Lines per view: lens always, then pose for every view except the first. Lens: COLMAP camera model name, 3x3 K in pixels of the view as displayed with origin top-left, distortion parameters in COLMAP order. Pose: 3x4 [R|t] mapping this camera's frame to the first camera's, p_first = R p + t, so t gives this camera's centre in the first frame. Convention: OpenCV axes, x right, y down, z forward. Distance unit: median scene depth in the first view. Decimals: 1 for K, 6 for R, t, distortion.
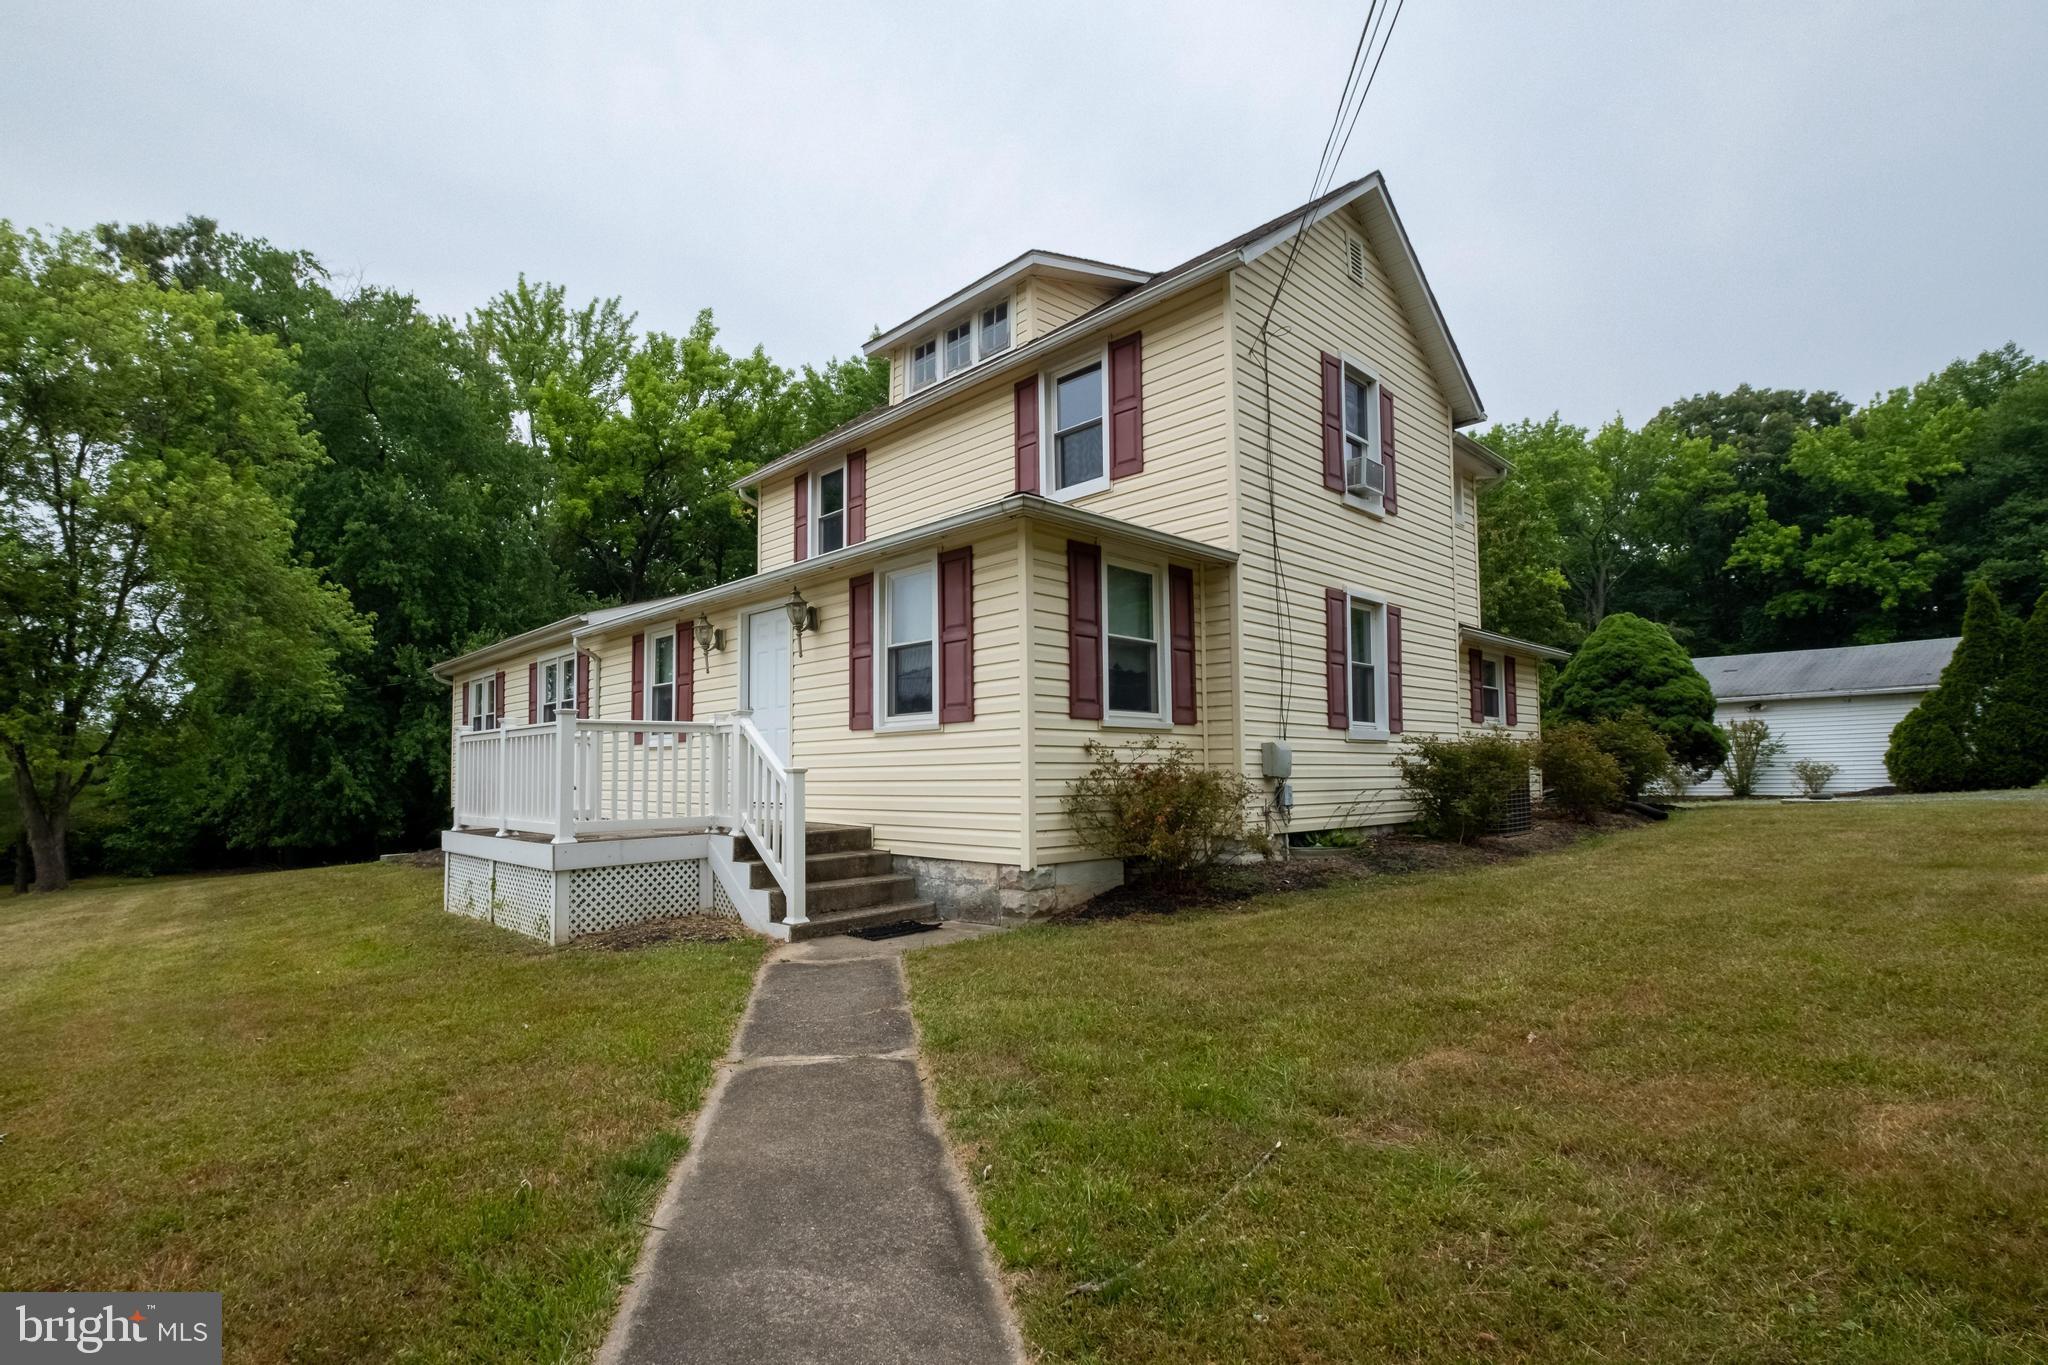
lens RADIAL K [[931.7, 0, 938.0], [0, 931.7, 722.4], [0, 0, 1]] dist [-0.000618, -0.000172]
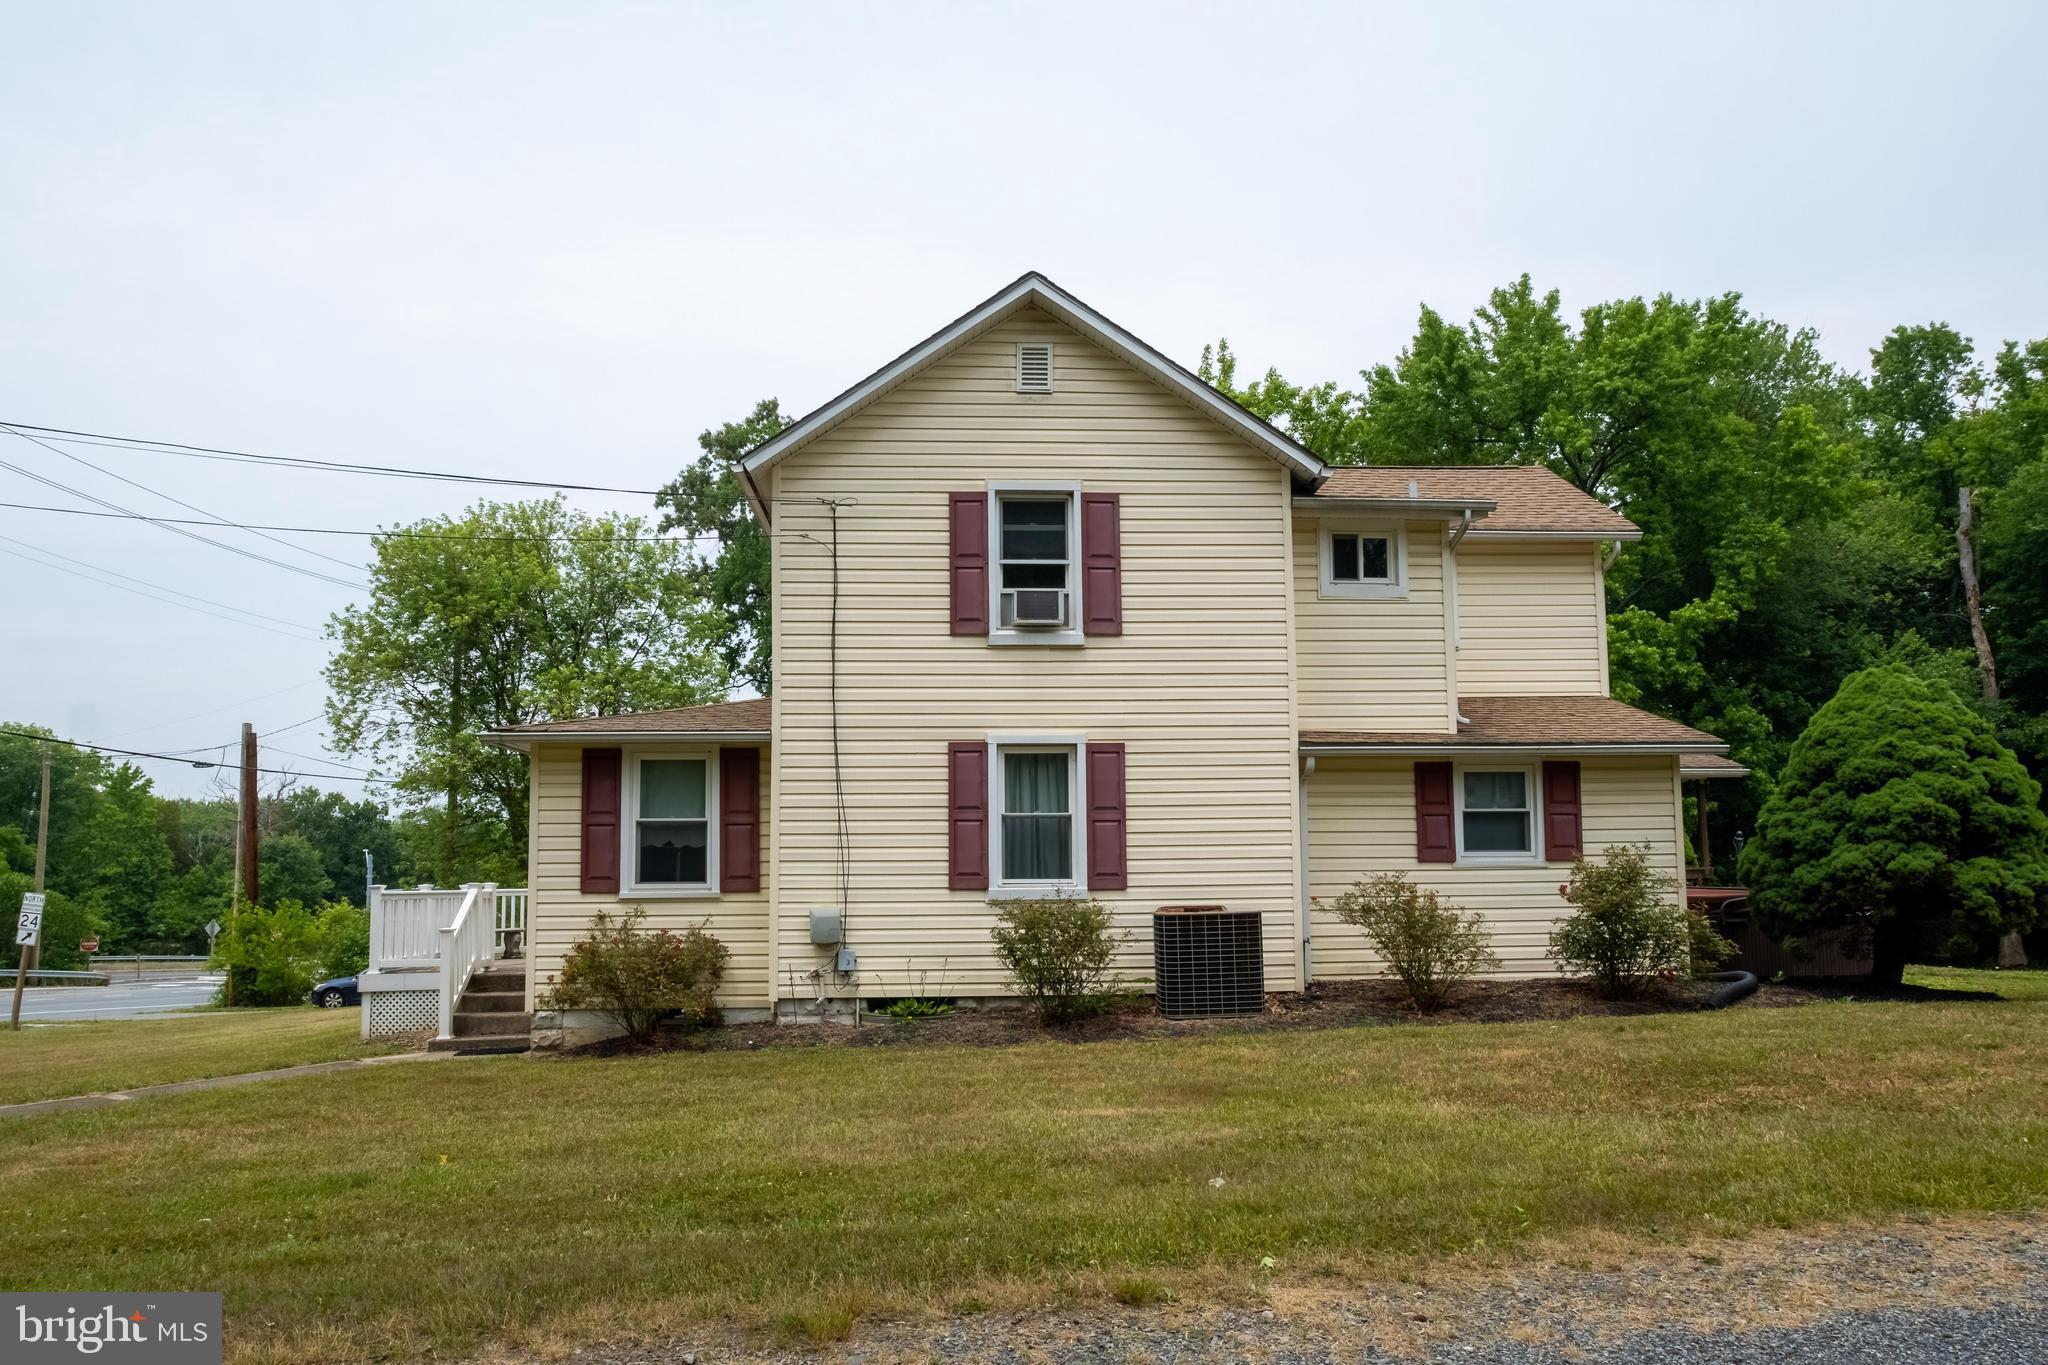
lens RADIAL K [[1209.1, 0, 1017.3], [0, 1209.1, 776.5], [0, 0, 1]] dist [-0.004770, 0.000129]
pose [[0.783957, -0.050810, -0.618732, 1.246677], [0.037368, 0.998700, -0.034665, -0.063919], [0.619689, 0.004055, 0.784837, 0.074048]]
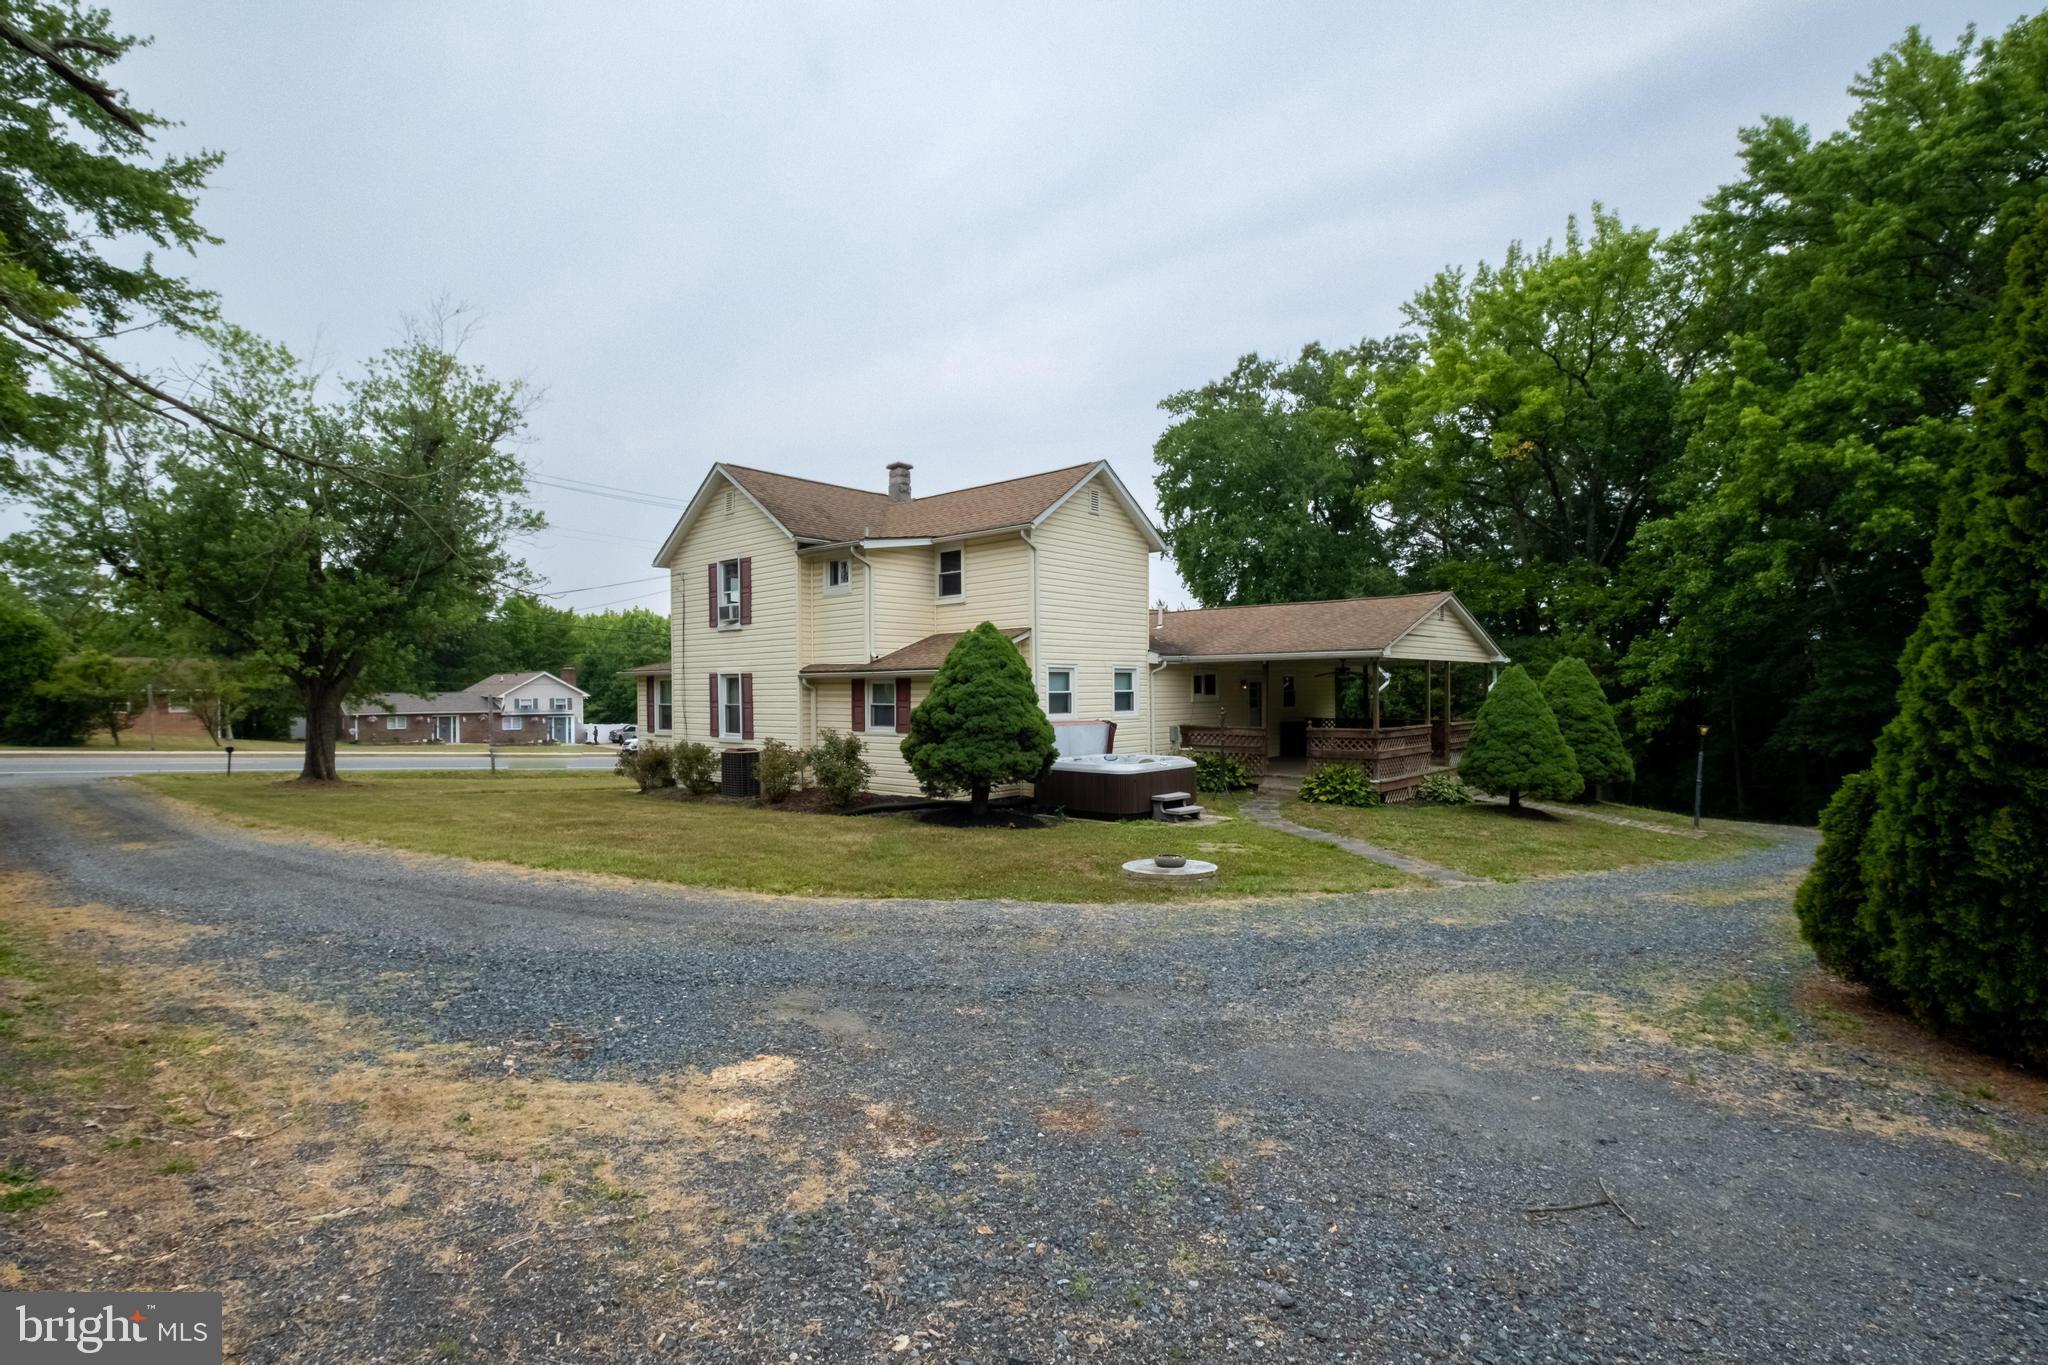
lens RADIAL K [[961.9, 0, 1019.5], [0, 961.9, 696.6], [0, 0, 1]] dist [-0.000707, -0.000300]
pose [[0.112097, 0.010697, -0.993640, 2.818424], [0.057089, 0.998221, 0.017187, -0.087182], [0.992056, -0.058653, 0.111287, 1.494039]]
